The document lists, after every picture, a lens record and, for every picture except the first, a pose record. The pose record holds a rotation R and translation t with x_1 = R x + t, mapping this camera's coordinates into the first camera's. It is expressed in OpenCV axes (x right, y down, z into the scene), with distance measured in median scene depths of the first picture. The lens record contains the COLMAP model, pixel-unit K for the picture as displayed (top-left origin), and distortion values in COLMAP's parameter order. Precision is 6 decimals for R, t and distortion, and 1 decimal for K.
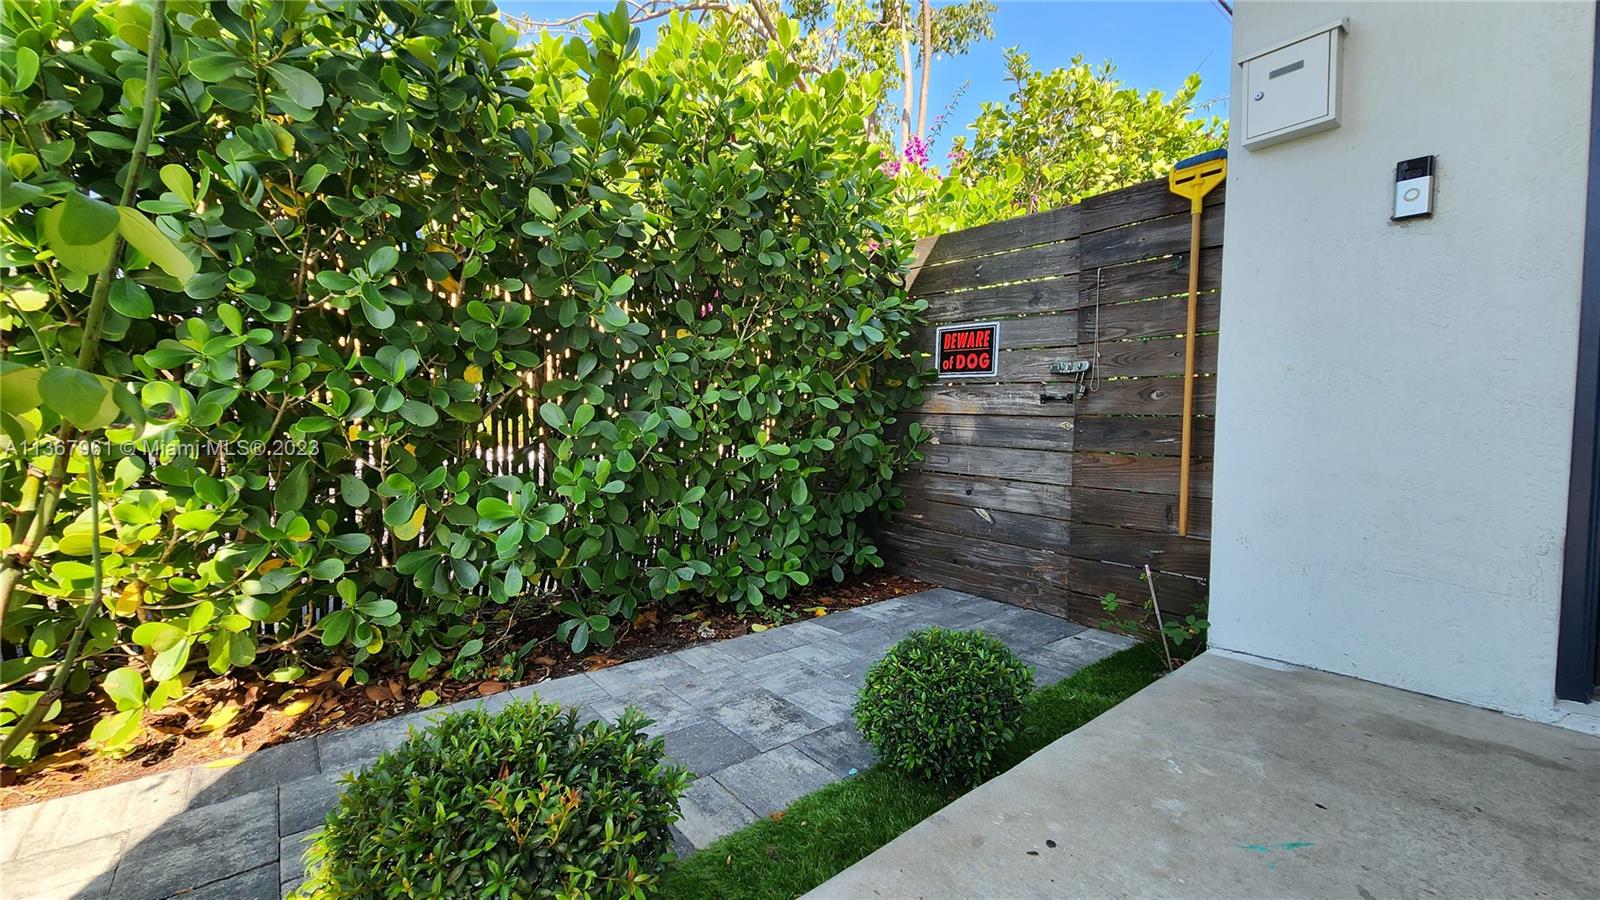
lens RADIAL K [[655.2, 0, 797.7], [0, 655.2, 446.6], [0, 0, 1]] dist [-0.002796, -0.000248]
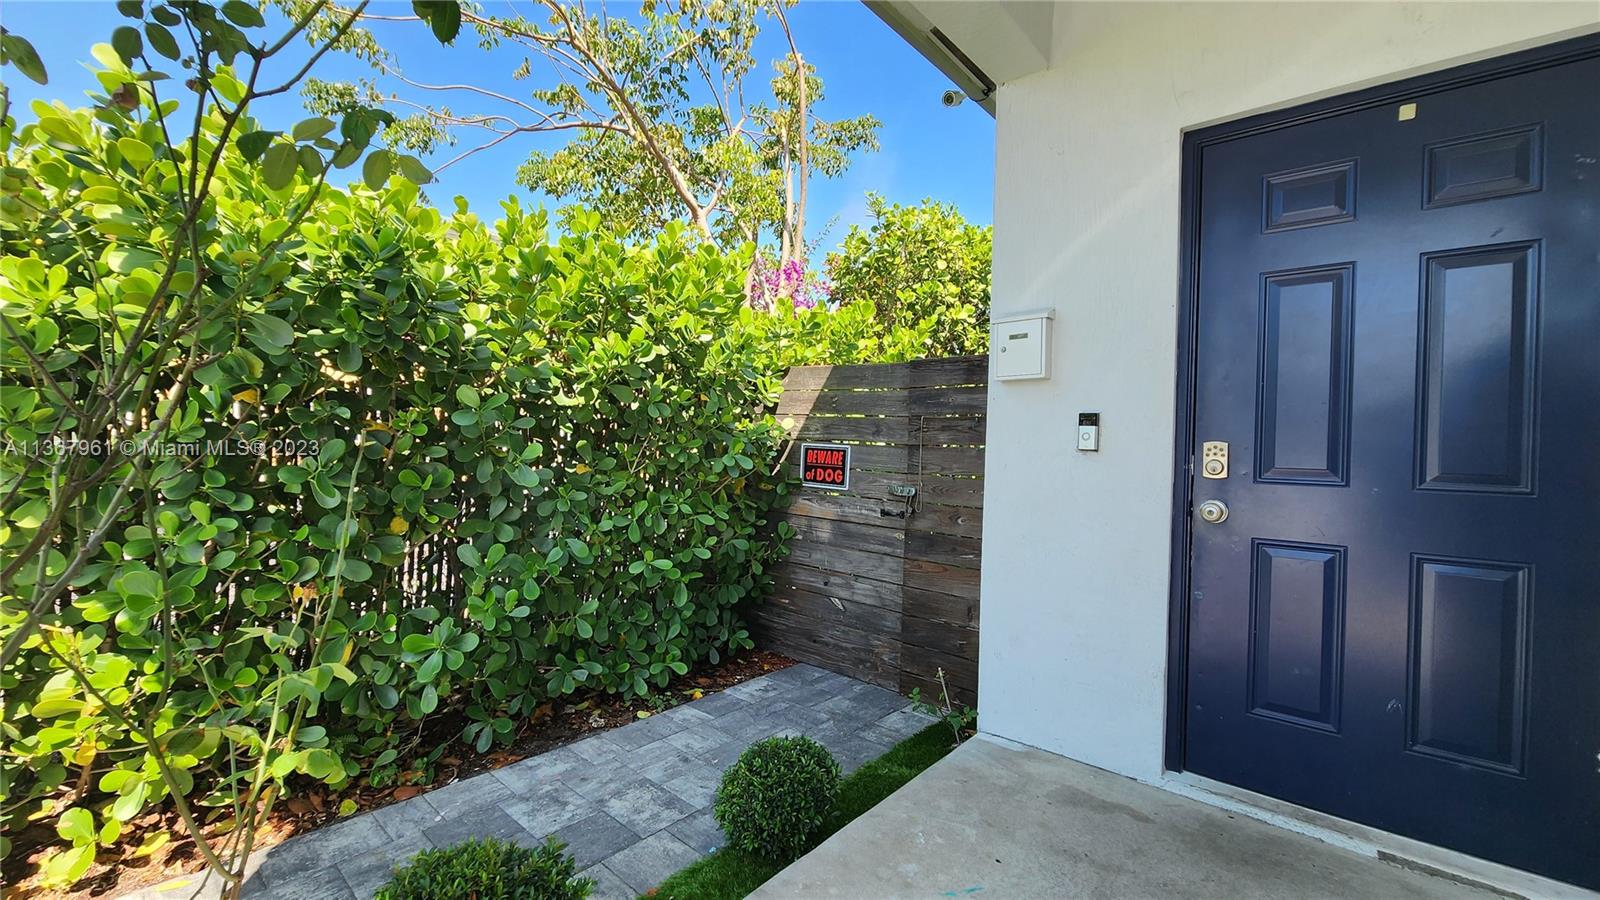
lens RADIAL K [[655.2, 0, 799.5], [0, 655.2, 448.2], [0, 0, 1]] dist [-0.002796, -0.000248]
pose [[0.986096, 0.017944, 0.165206, 0.017919], [-0.011911, 0.999228, -0.037436, -0.198387], [-0.165750, 0.034947, 0.985548, -0.269180]]
